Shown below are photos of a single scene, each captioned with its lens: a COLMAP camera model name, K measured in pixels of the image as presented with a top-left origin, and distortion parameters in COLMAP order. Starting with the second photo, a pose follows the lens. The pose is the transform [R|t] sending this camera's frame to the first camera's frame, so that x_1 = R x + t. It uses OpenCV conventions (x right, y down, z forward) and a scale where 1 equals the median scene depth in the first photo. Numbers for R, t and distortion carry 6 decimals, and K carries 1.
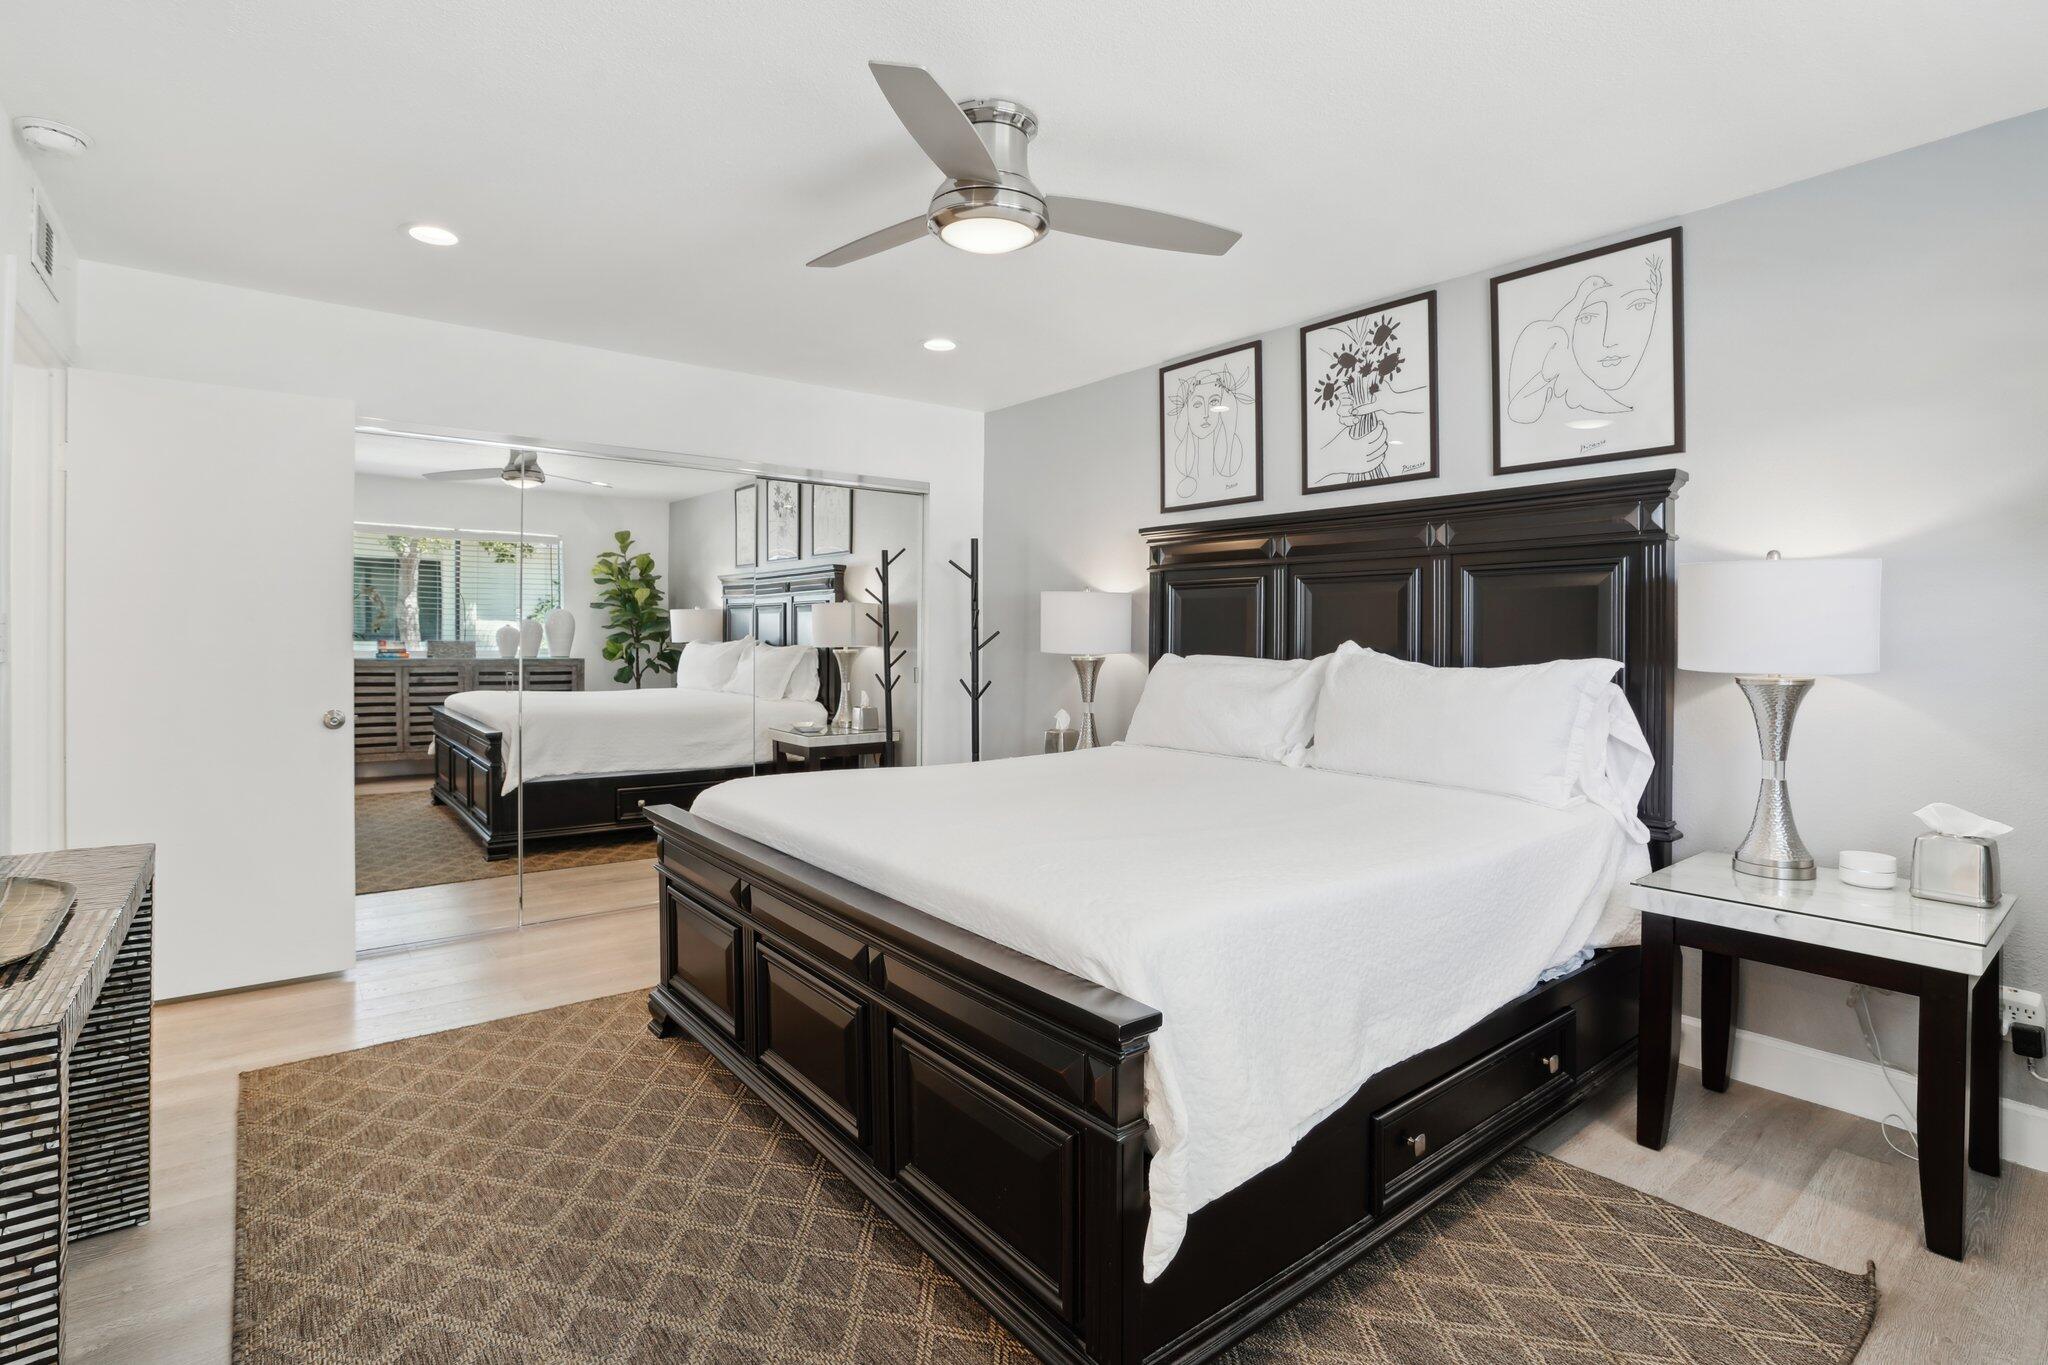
lens RADIAL K [[958.1, 0, 1034.5], [0, 958.1, 660.7], [0, 0, 1]] dist [-0.037911, 0.001491]
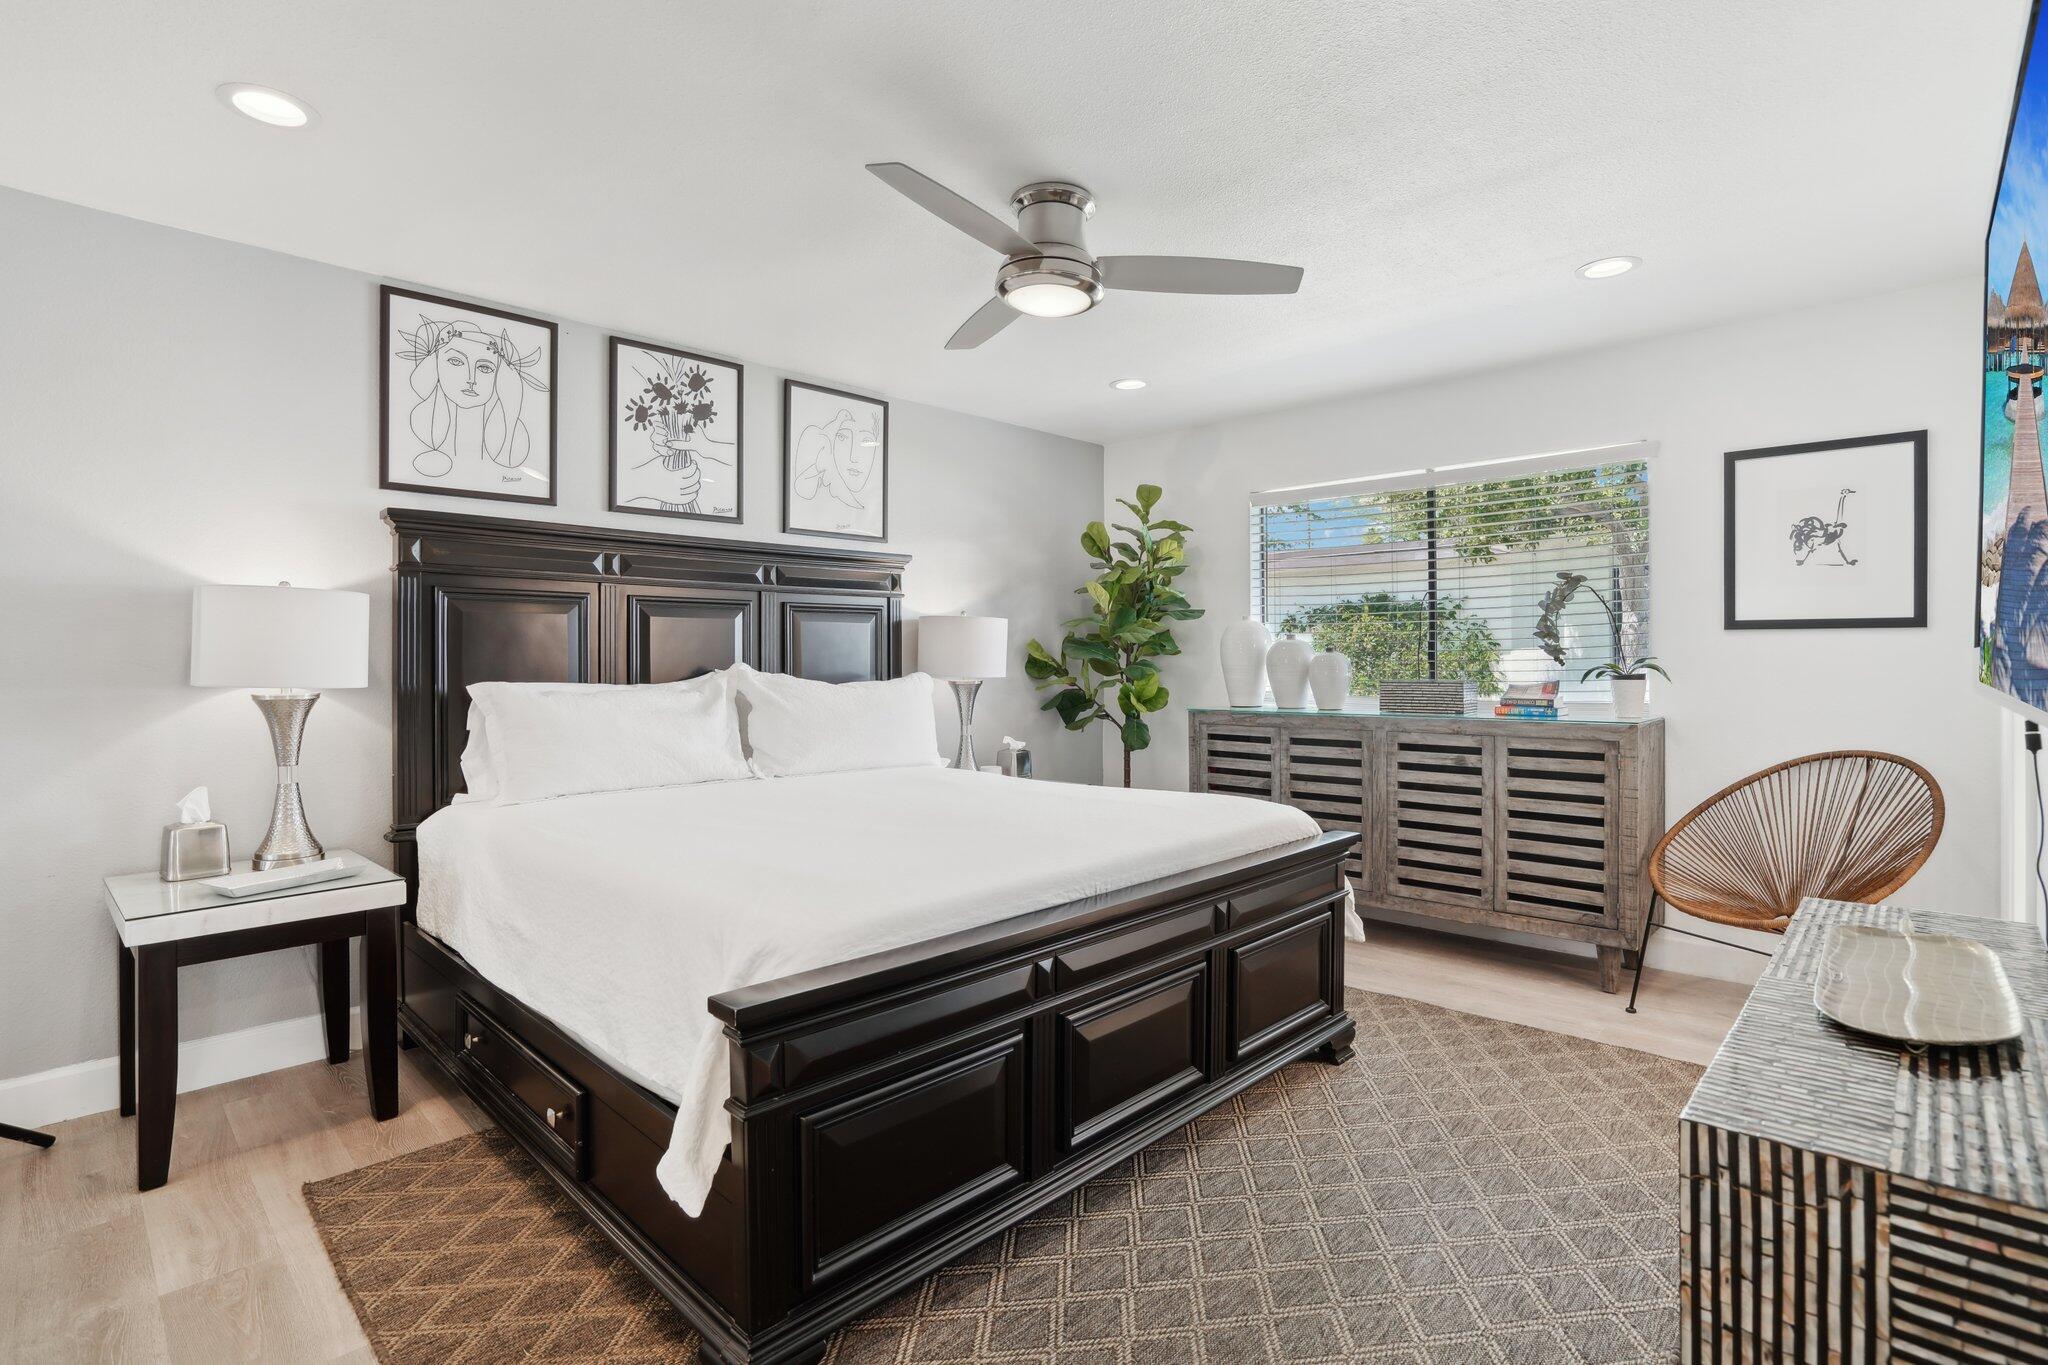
lens RADIAL K [[958.1, 0, 1034.5], [0, 958.1, 660.7], [0, 0, 1]] dist [-0.037911, 0.001491]
pose [[-0.102080, -0.004379, 0.994767, -0.745465], [0.028522, 0.999566, 0.007327, -0.020874], [-0.994367, 0.029121, -0.101911, 0.721998]]
